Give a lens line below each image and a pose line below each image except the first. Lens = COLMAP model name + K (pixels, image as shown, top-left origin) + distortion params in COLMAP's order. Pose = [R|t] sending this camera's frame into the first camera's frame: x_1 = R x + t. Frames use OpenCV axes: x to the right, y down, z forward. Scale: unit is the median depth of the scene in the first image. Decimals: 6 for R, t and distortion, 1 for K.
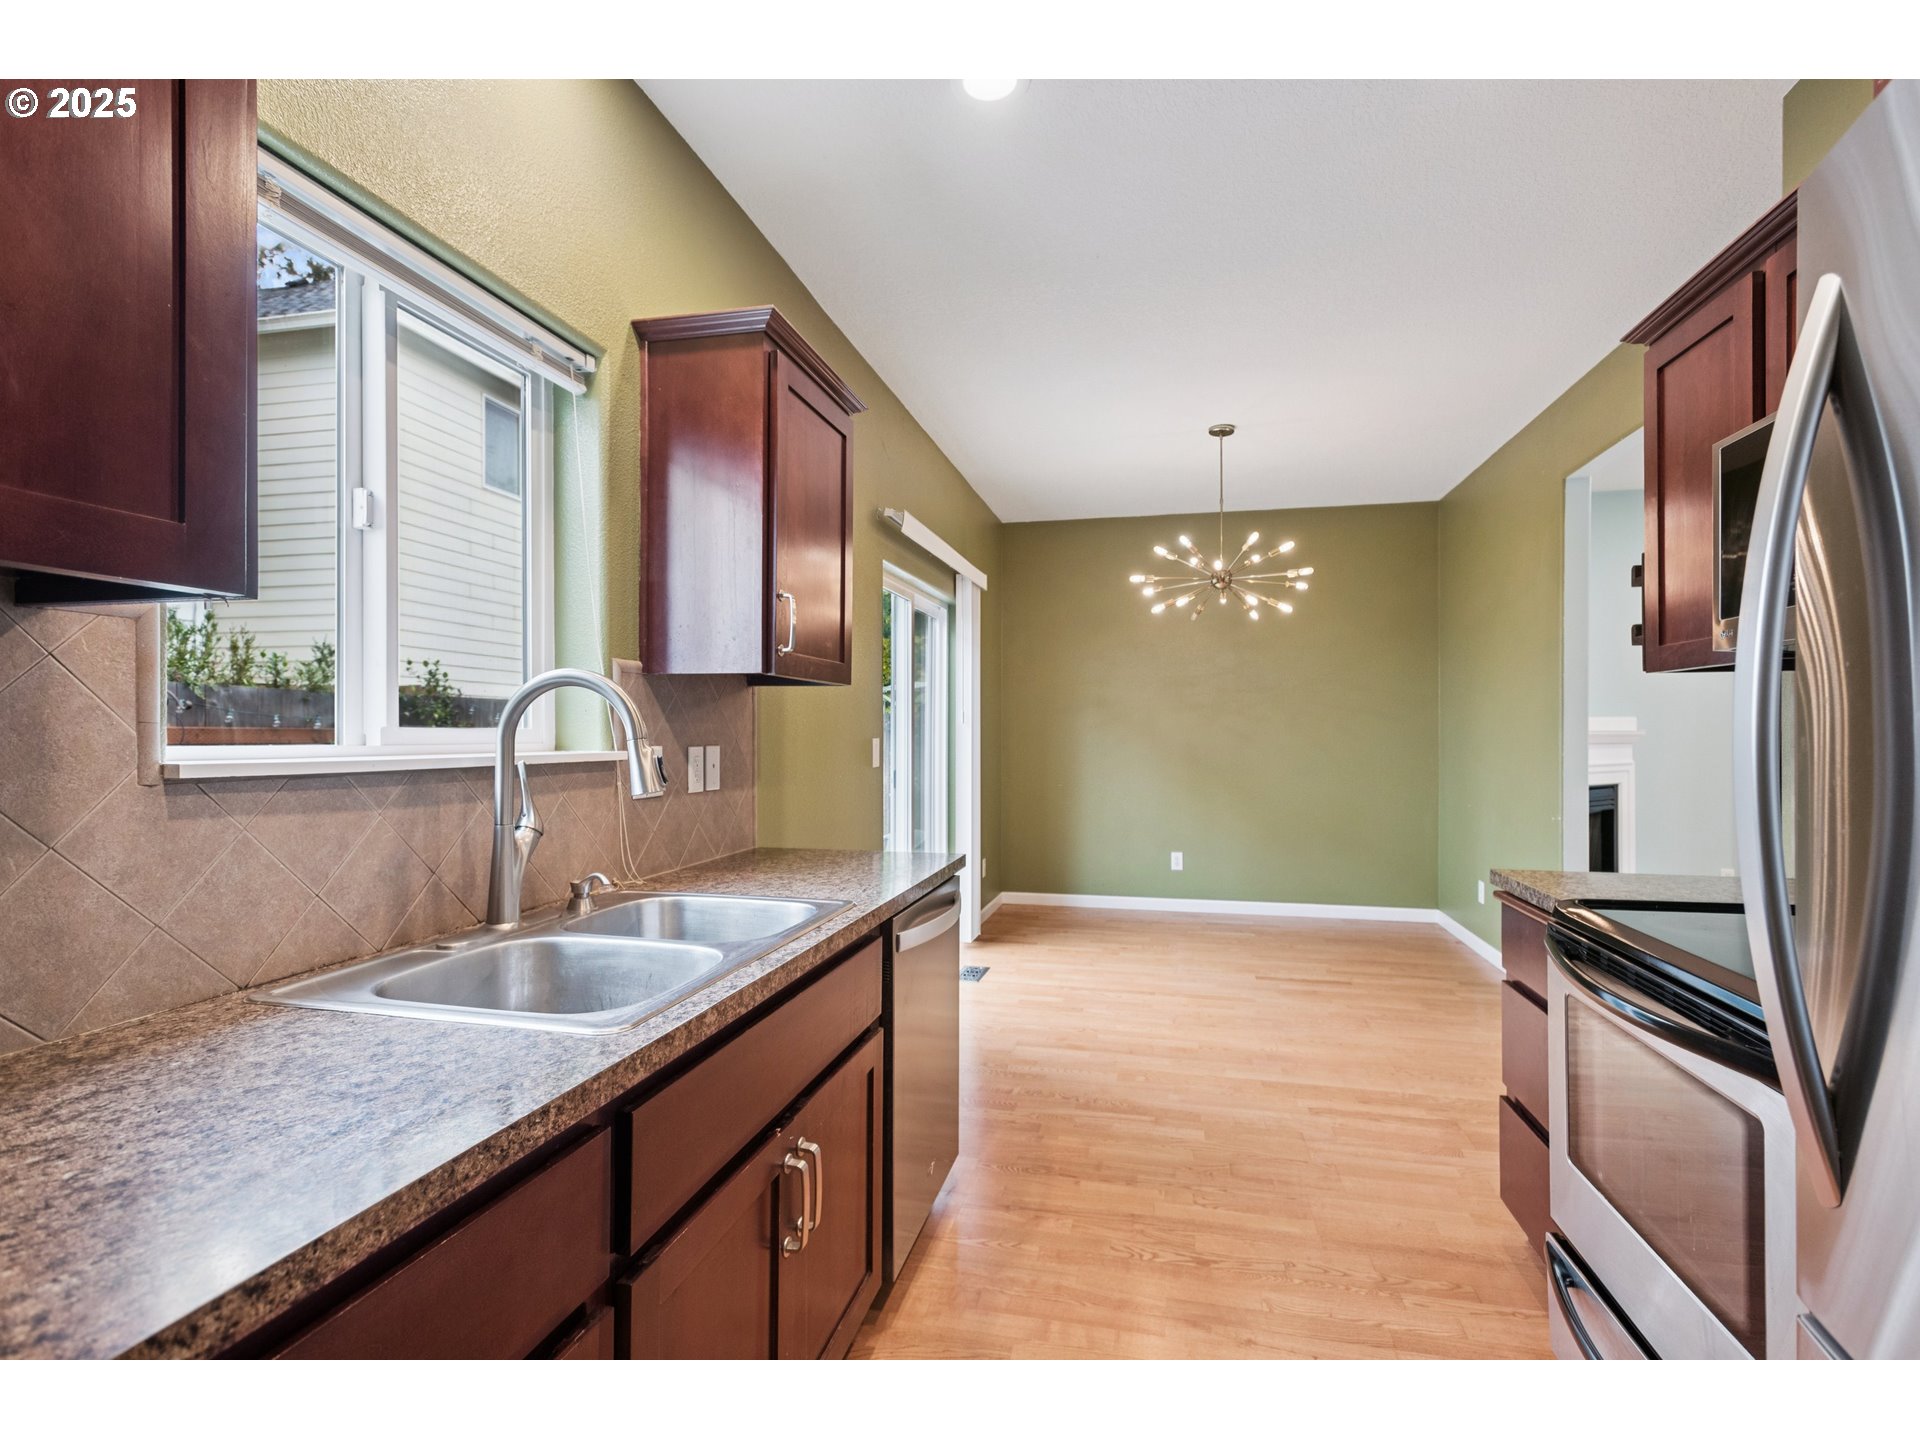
lens RADIAL K [[927.7, 0, 966.3], [0, 927.7, 718.7], [0, 0, 1]] dist [0.014053, -0.001061]
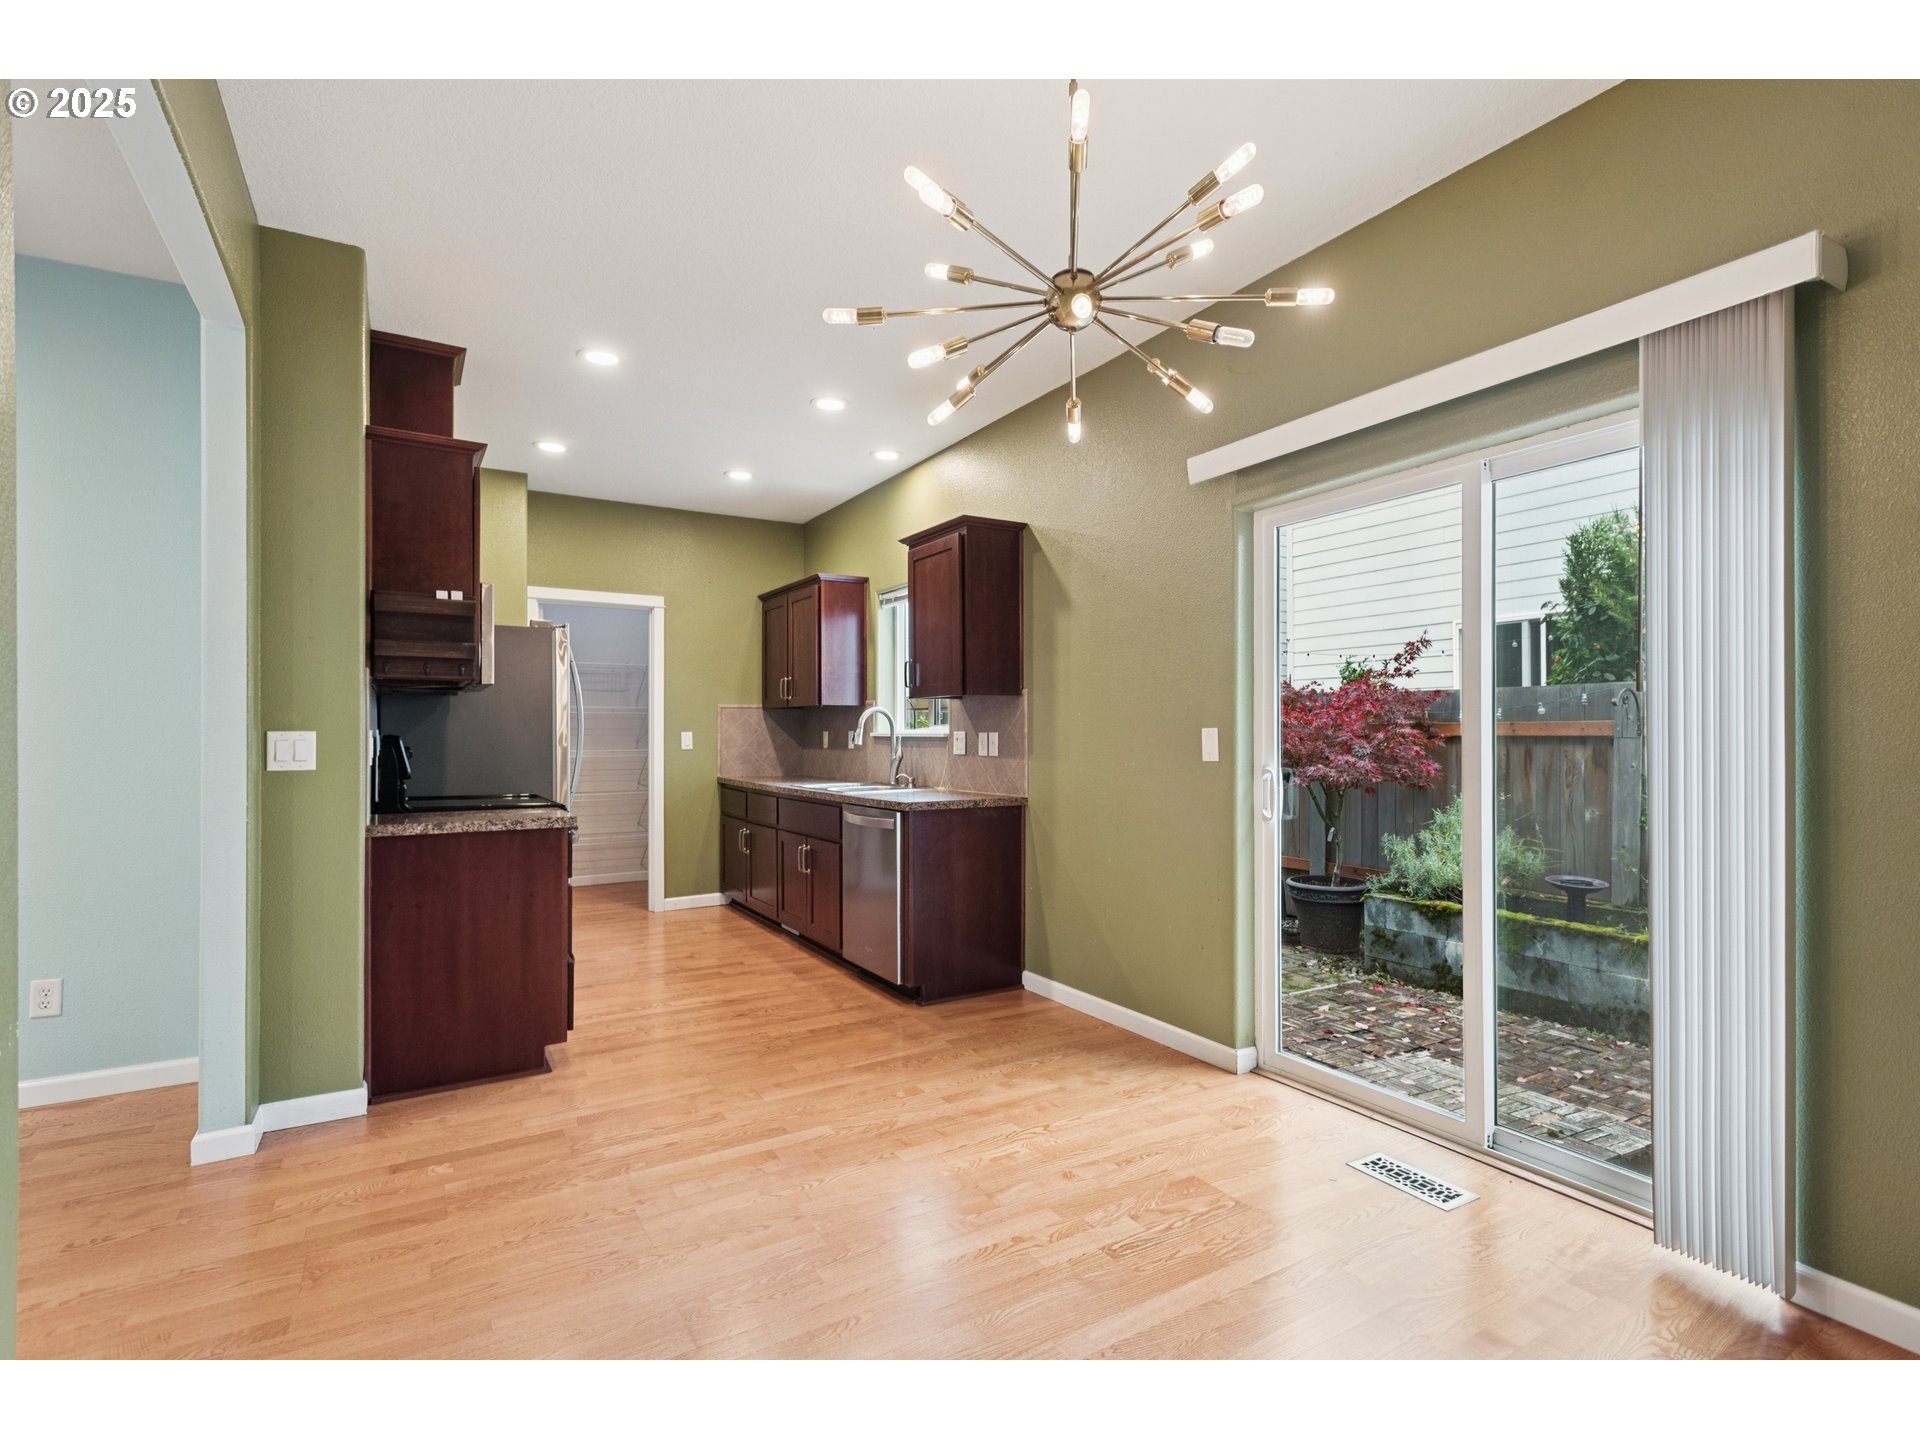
lens RADIAL K [[915.5, 0, 954.6], [0, 915.5, 741.5], [0, 0, 1]] dist [0.002989, 0.000306]
pose [[-0.726778, 0.008170, -0.686824, 1.068878], [0.011223, 0.999937, 0.000019, 0.048114], [0.686781, -0.007694, -0.726824, 2.355857]]
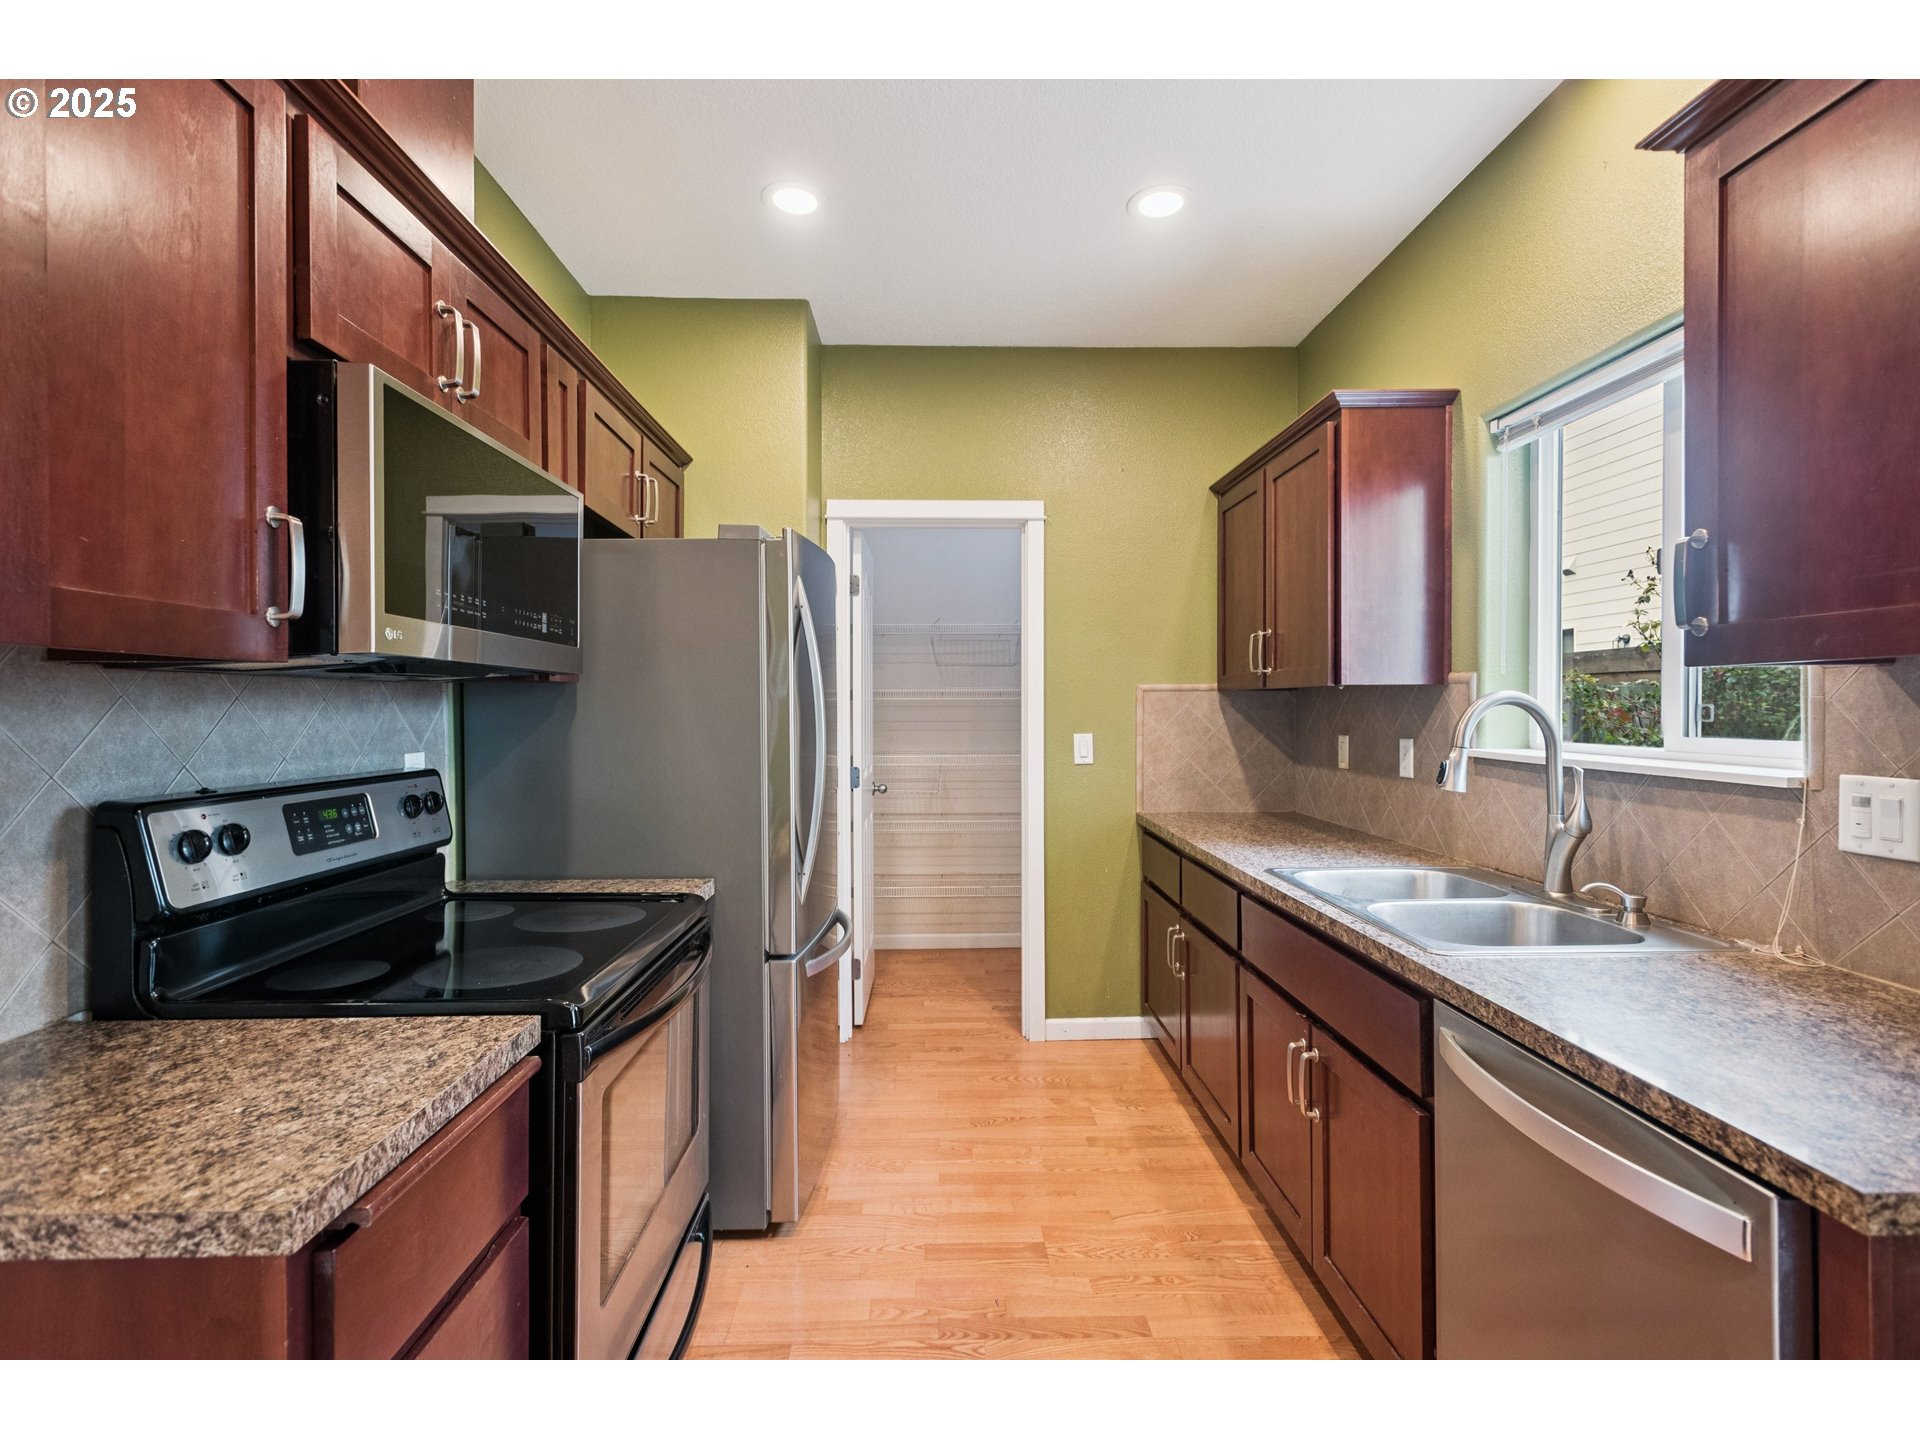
lens RADIAL K [[927.7, 0, 966.3], [0, 927.7, 718.7], [0, 0, 1]] dist [0.014053, -0.001061]
pose [[-0.966820, 0.008327, -0.255322, 0.390452], [0.008562, 0.999963, 0.000192, -0.014316], [0.255315, -0.002001, -0.966856, 1.333783]]
